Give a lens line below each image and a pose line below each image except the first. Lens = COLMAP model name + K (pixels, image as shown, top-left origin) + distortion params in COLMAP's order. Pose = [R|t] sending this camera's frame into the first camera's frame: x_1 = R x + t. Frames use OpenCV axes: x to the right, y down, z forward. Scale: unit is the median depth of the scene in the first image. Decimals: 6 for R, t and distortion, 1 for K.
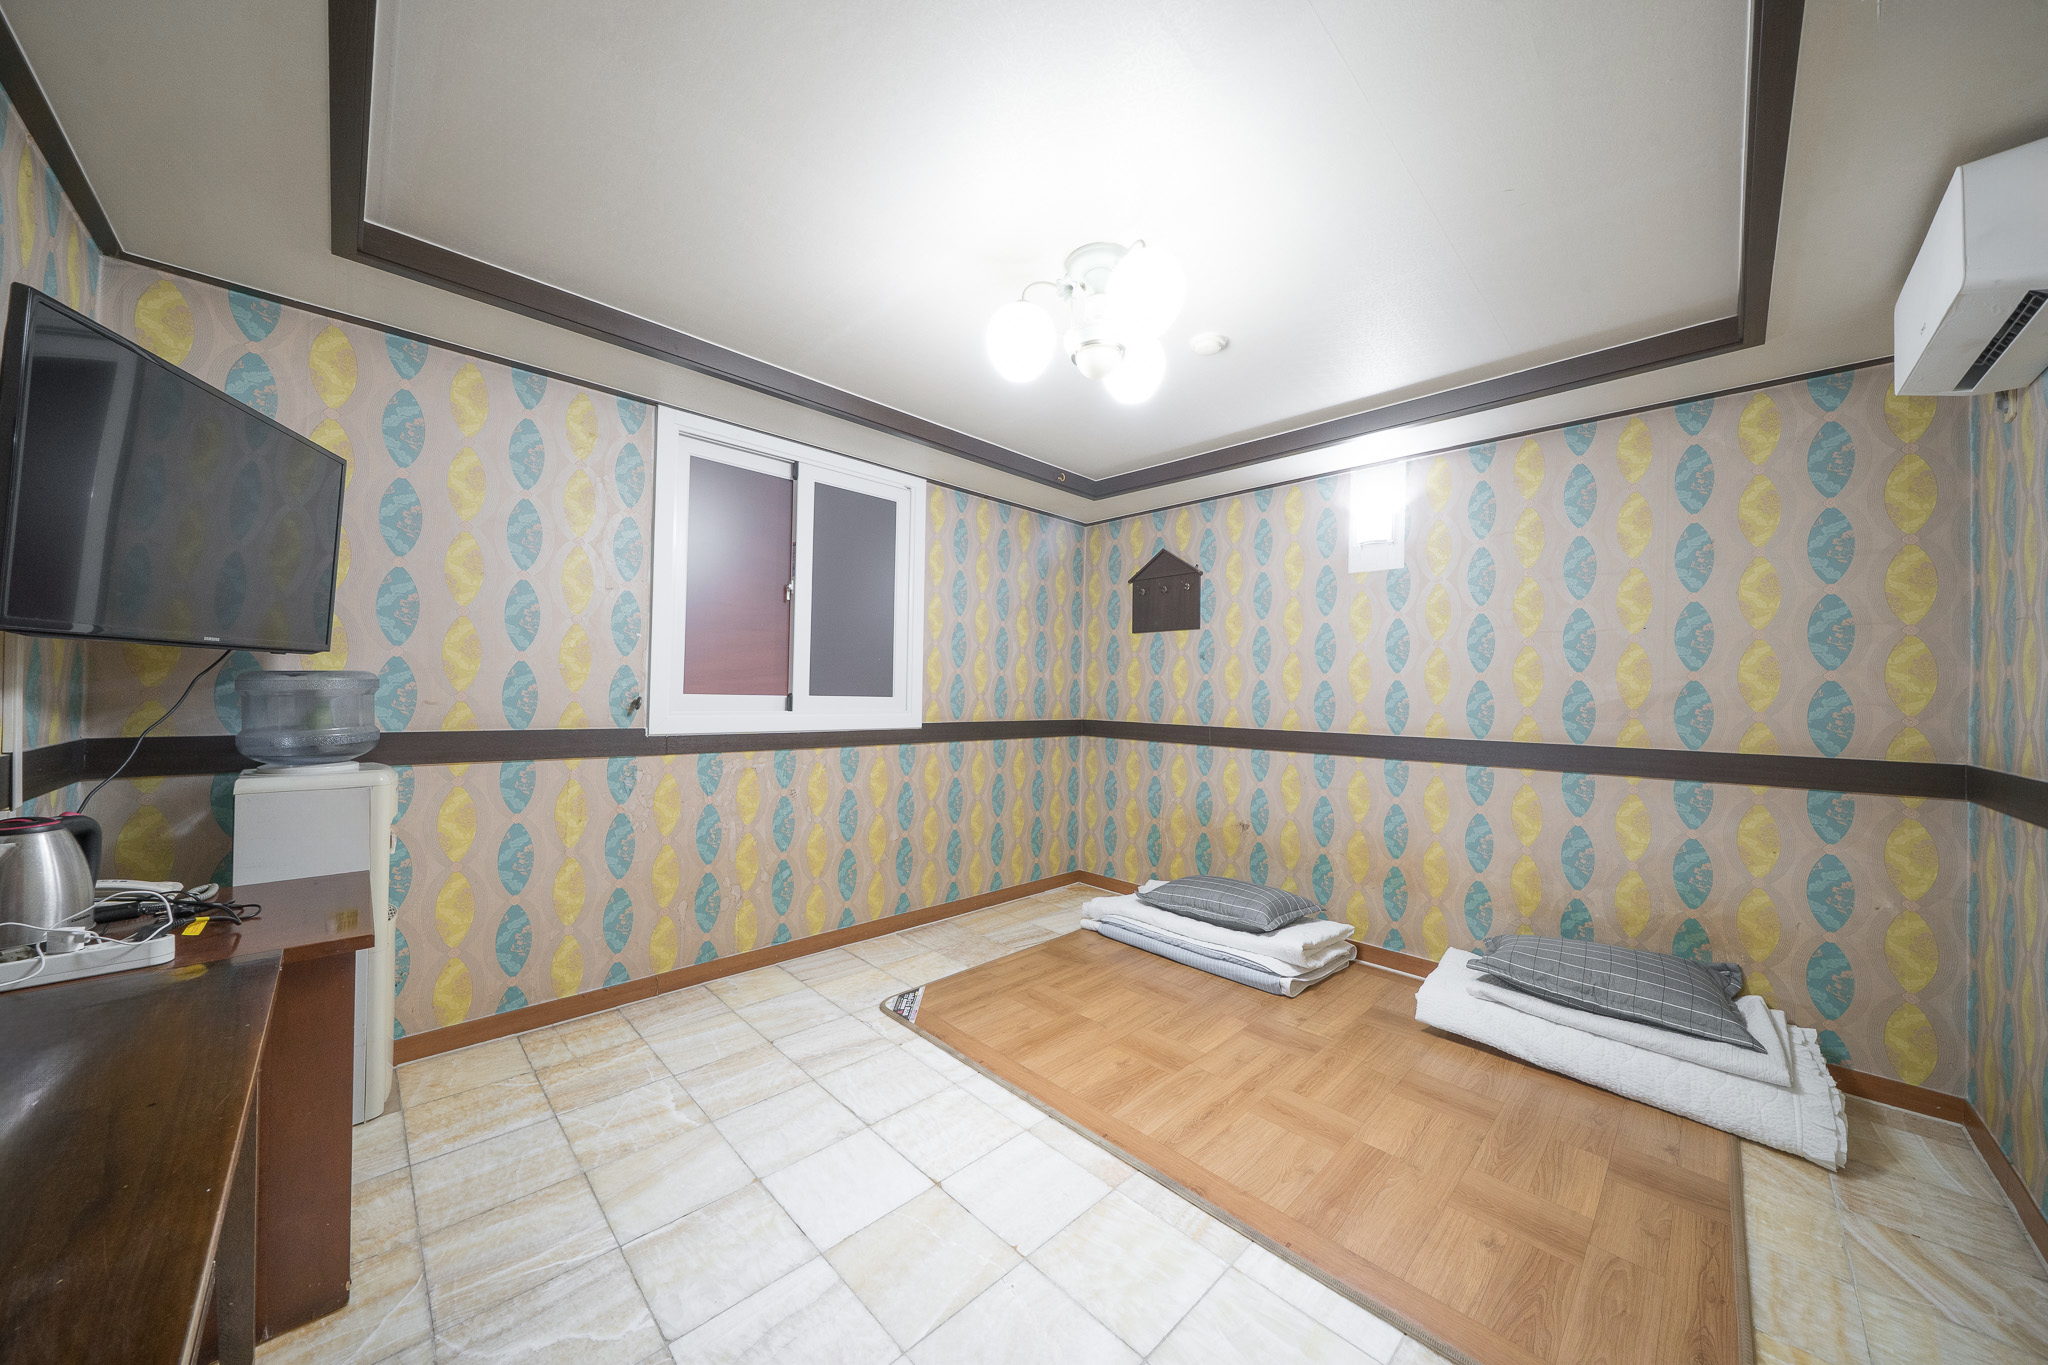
lens RADIAL K [[699.7, 0, 1027.6], [0, 699.7, 685.8], [0, 0, 1]] dist [-0.005093, -0.000066]
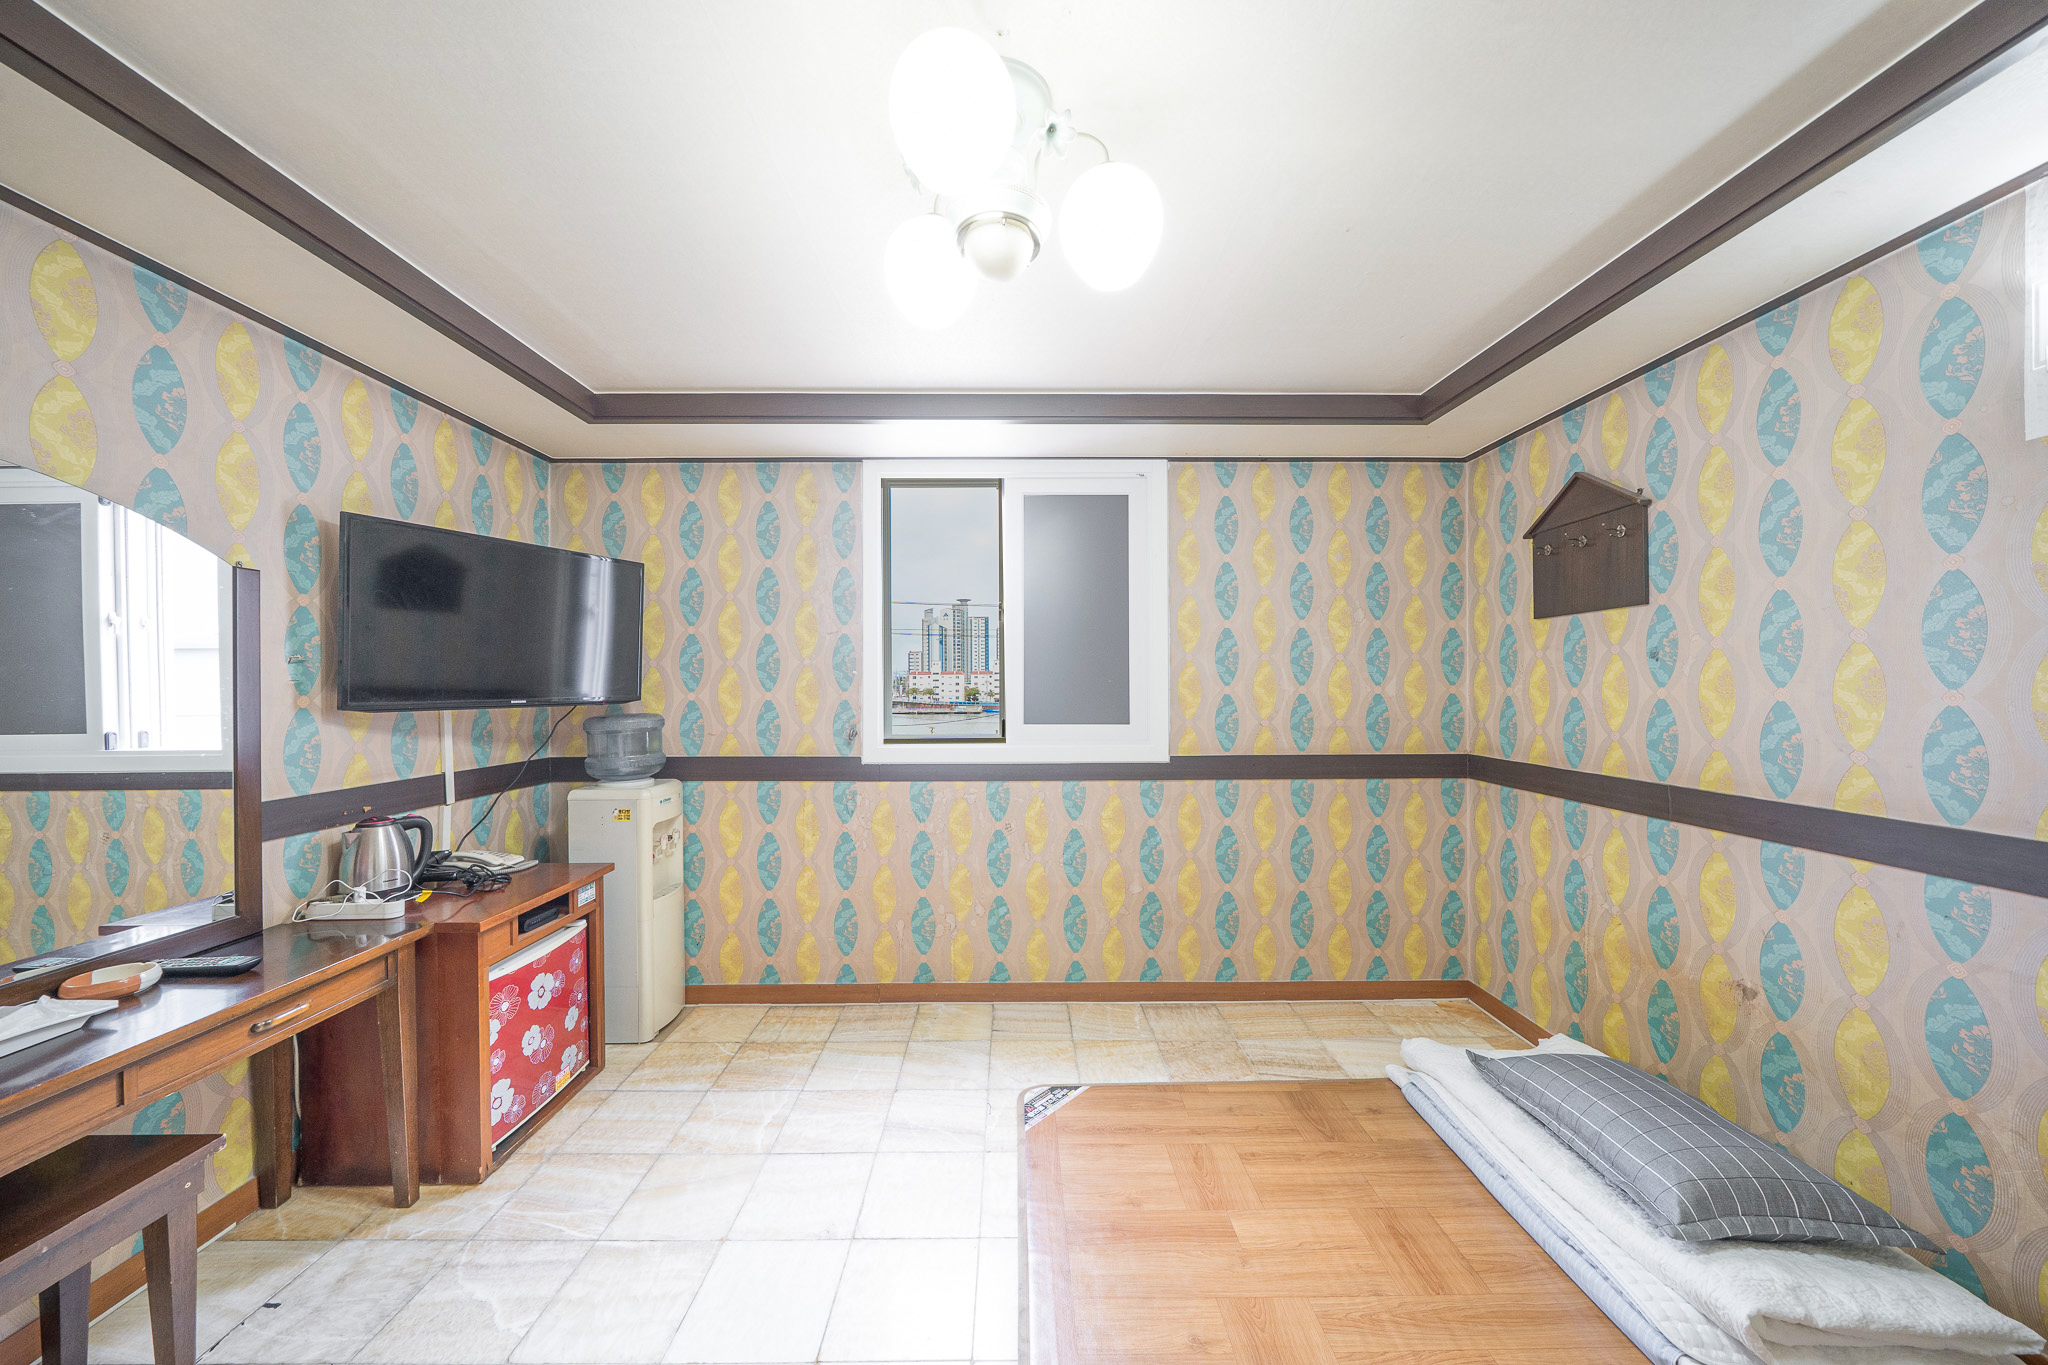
lens RADIAL K [[699.7, 0, 1027.6], [0, 699.7, 685.8], [0, 0, 1]] dist [-0.005093, -0.000066]
pose [[0.714689, -0.019370, -0.699175, 0.303557], [0.023547, 0.999716, -0.003627, -0.029887], [0.699046, -0.013872, 0.714942, 0.294479]]
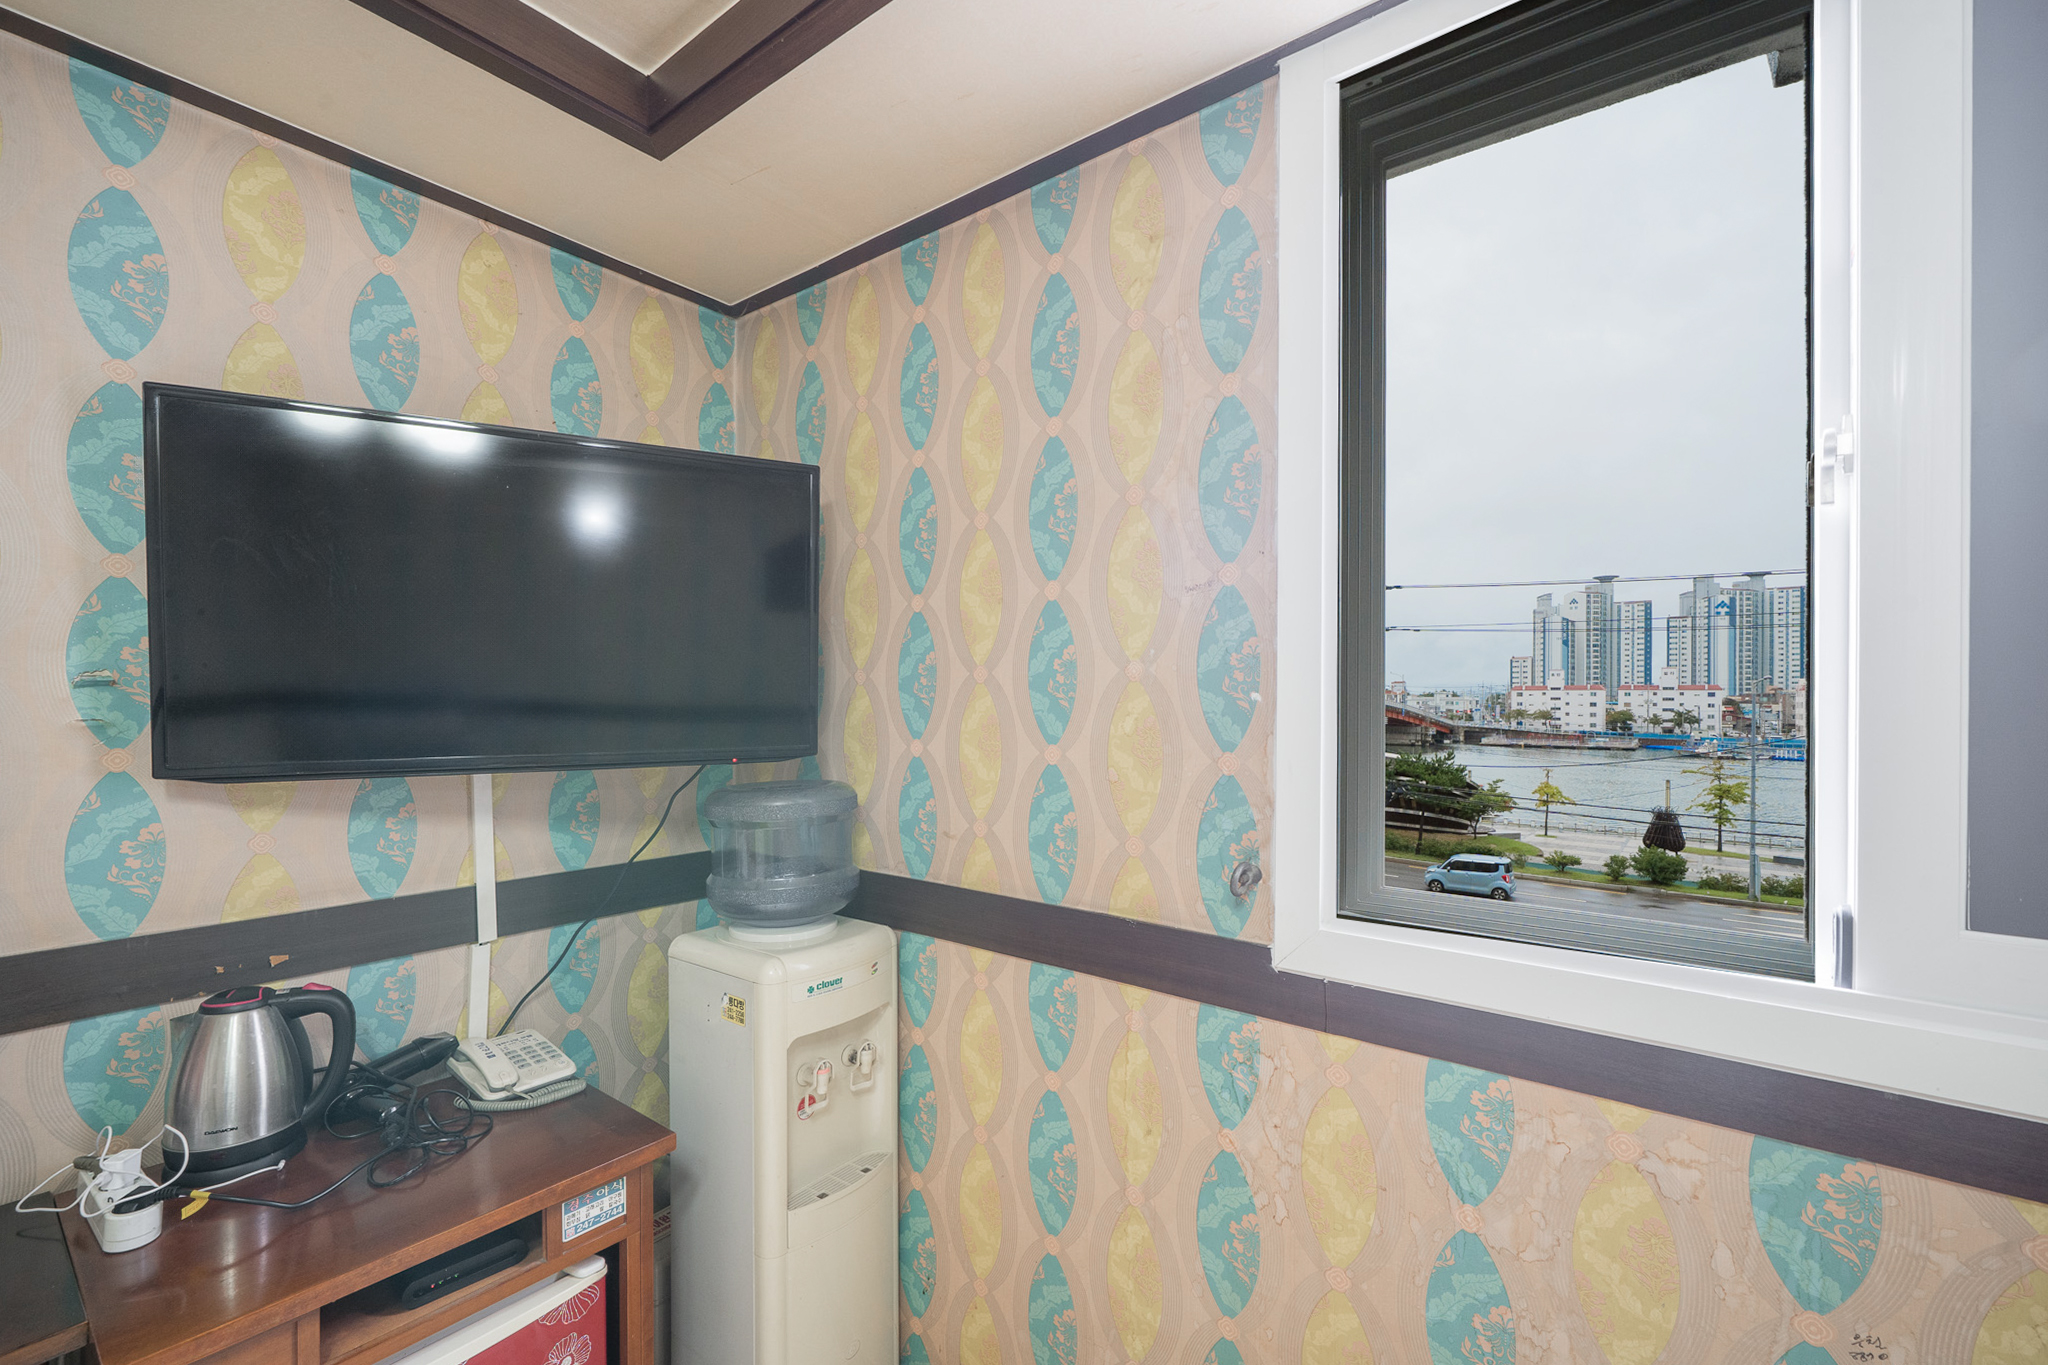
lens RADIAL K [[875.3, 0, 1021.7], [0, 875.3, 701.6], [0, 0, 1]] dist [-0.001016, -0.000049]
pose [[0.117755, -0.018850, -0.992864, -0.073787], [0.008504, 0.999802, -0.017973, -0.045790], [0.993006, -0.006327, 0.117892, 0.602739]]
